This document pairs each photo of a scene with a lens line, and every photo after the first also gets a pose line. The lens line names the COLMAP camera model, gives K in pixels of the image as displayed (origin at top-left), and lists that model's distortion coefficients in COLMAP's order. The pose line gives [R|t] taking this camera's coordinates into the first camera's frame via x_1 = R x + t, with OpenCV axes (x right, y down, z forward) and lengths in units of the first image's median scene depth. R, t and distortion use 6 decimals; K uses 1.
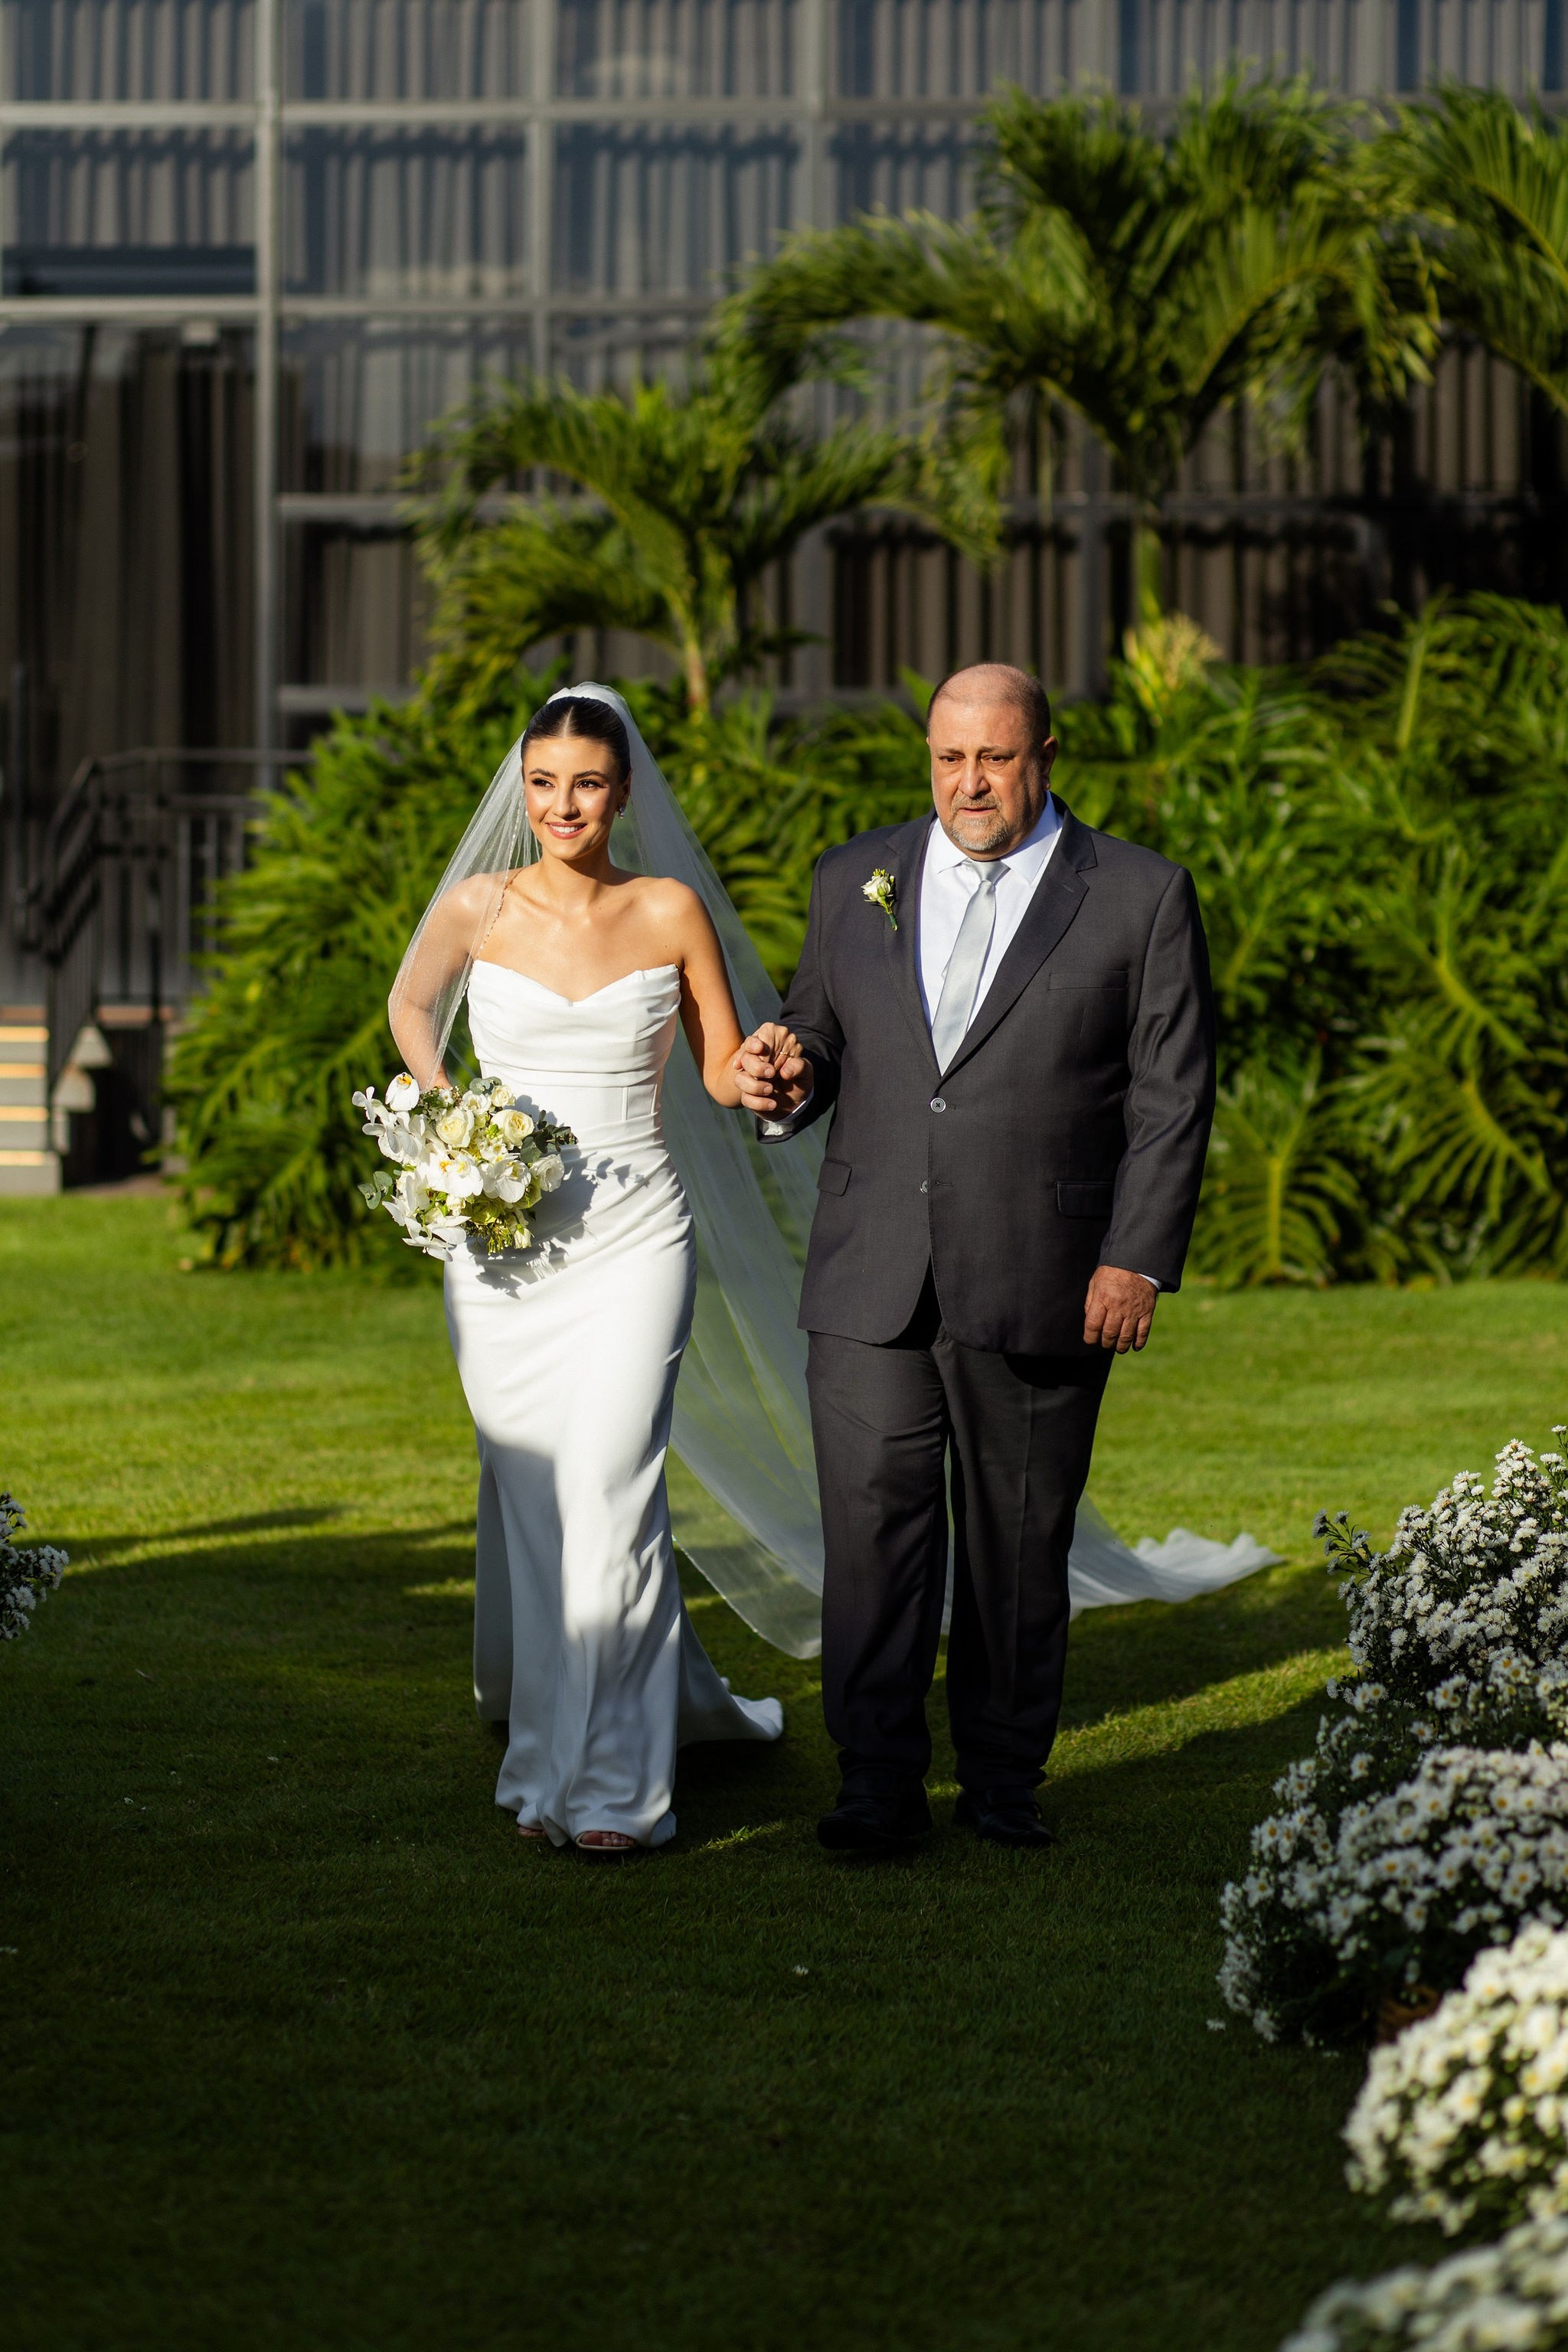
lens RADIAL K [[13569.3, 0, 784.0], [0, 13569.3, 1176.0], [0, 0, 1]] dist [-0.109556, 16.406887]
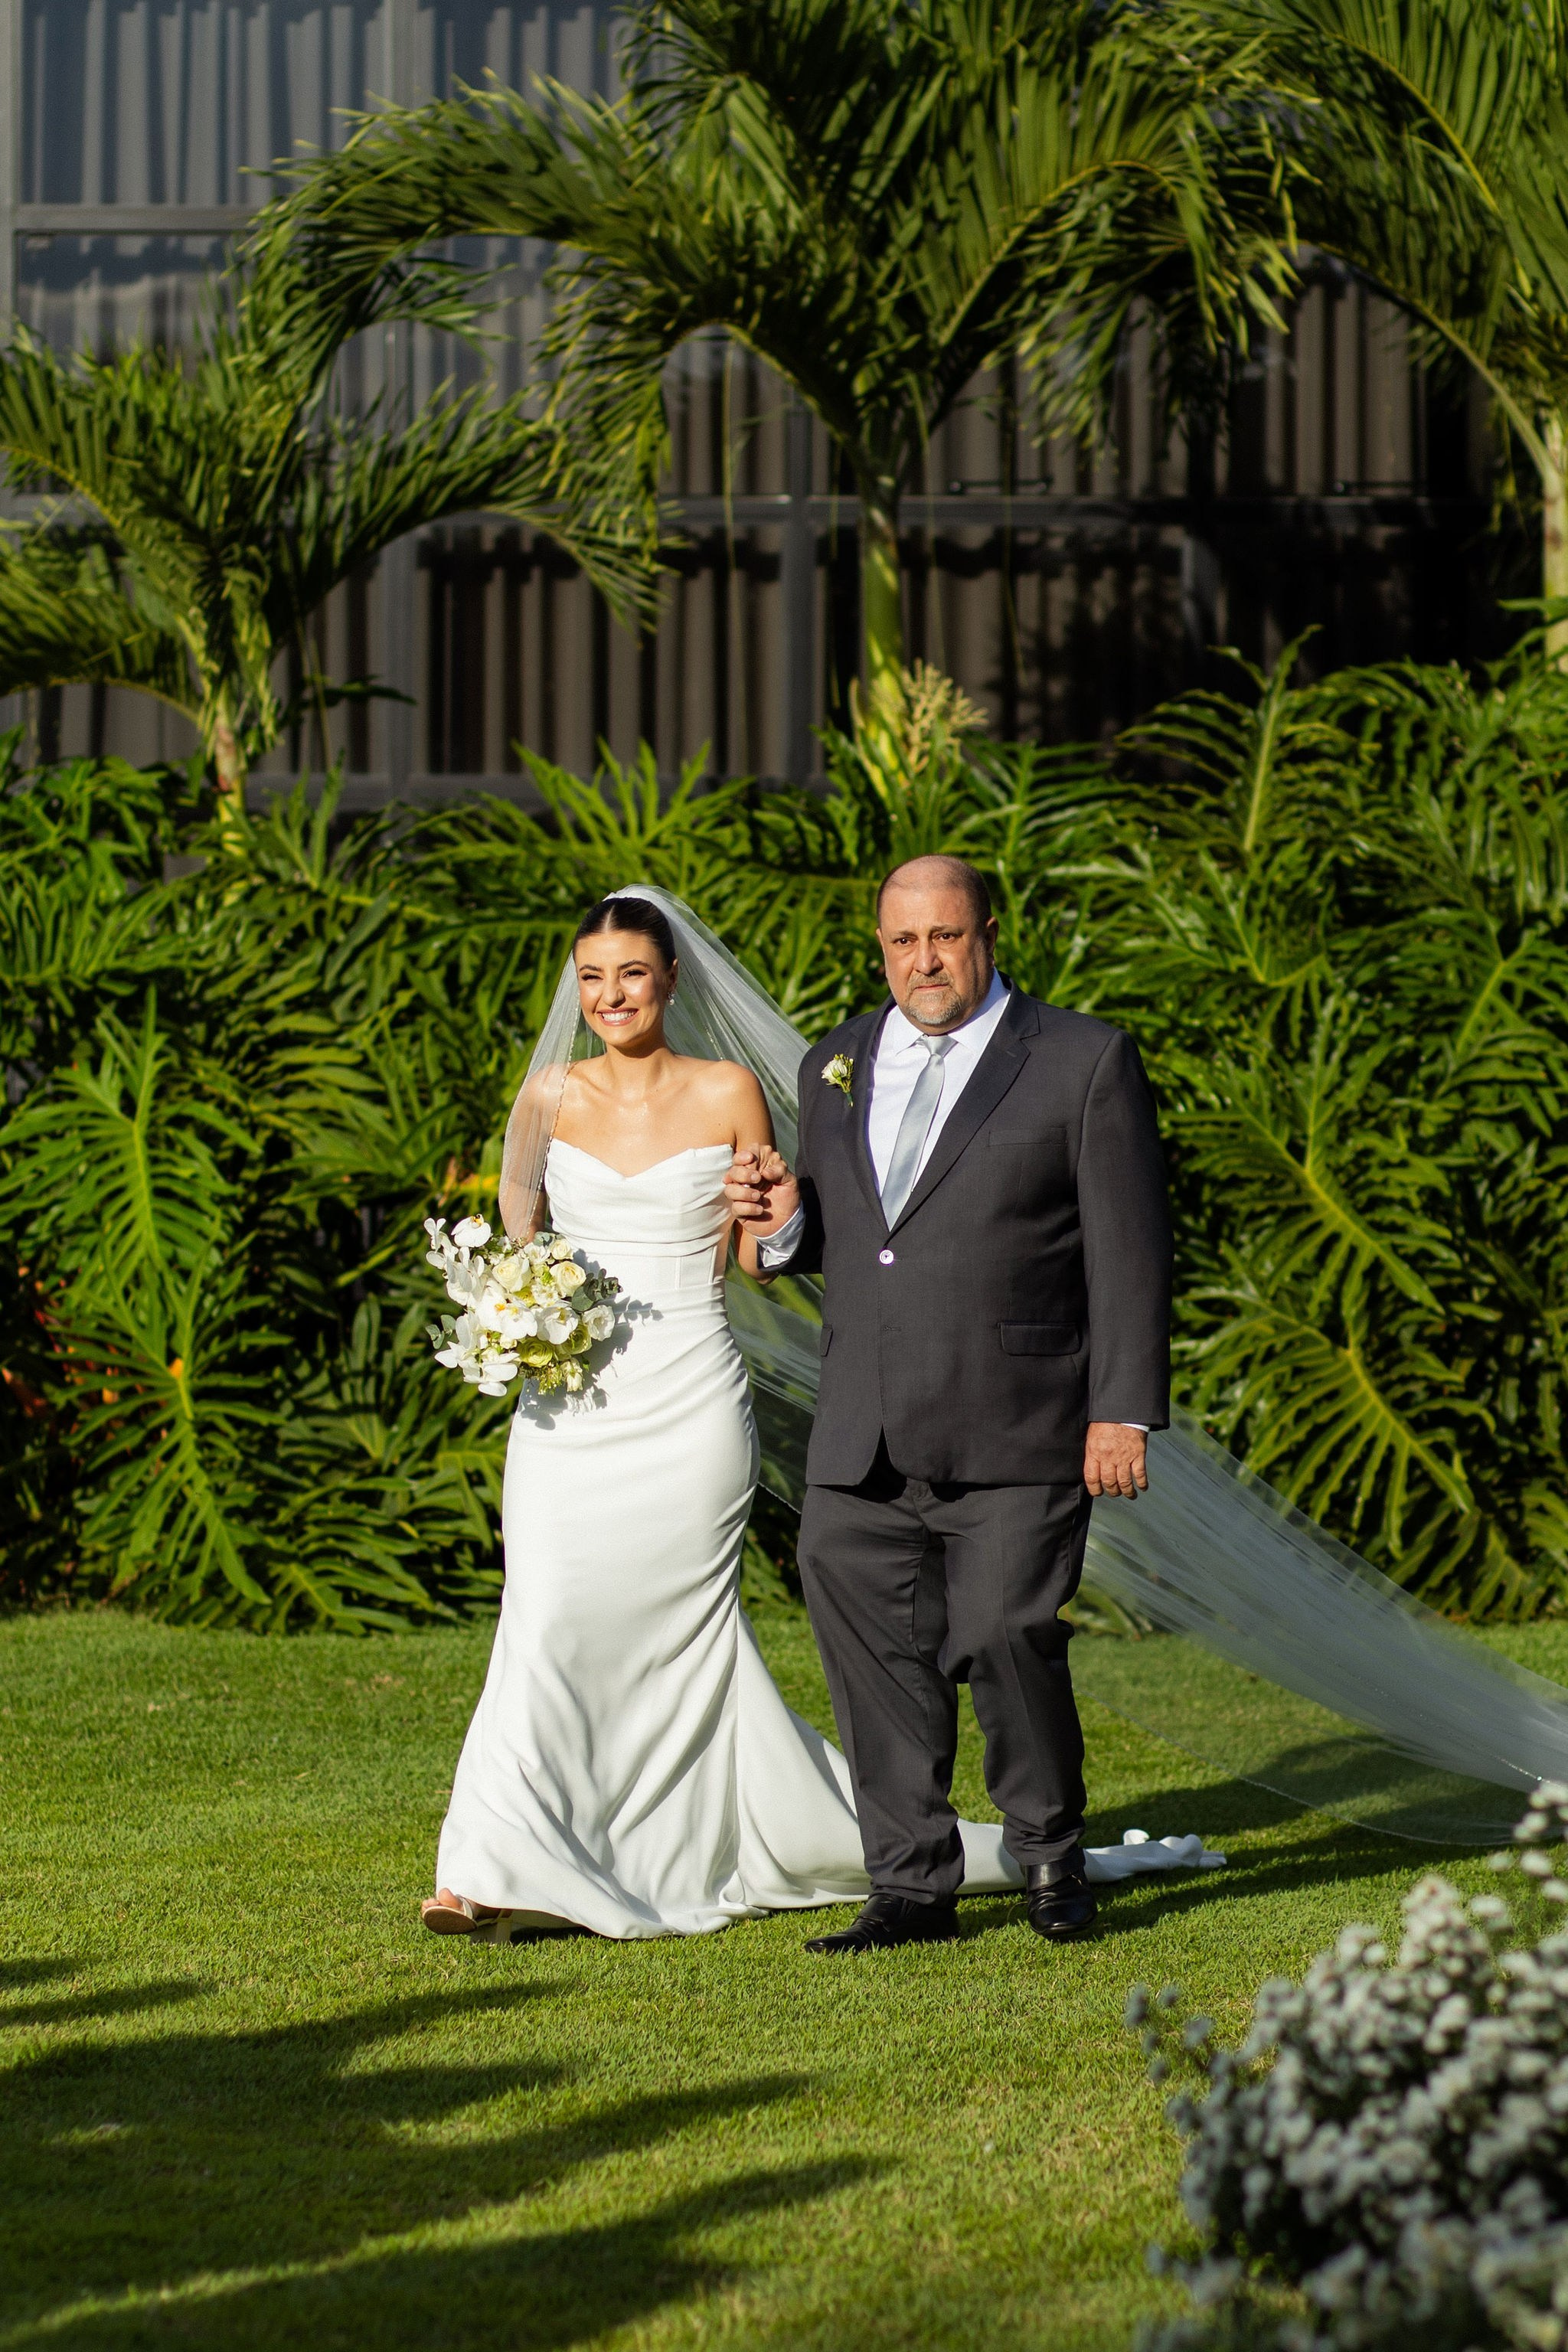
lens RADIAL K [[13569.3, 0, 784.0], [0, 13569.3, 1176.0], [0, 0, 1]] dist [-0.109556, 16.406887]
pose [[0.999766, -0.000738, 0.021641, 0.007022], [0.001041, 0.999902, -0.013972, -0.005602], [-0.021629, 0.013991, 0.999668, 0.309287]]
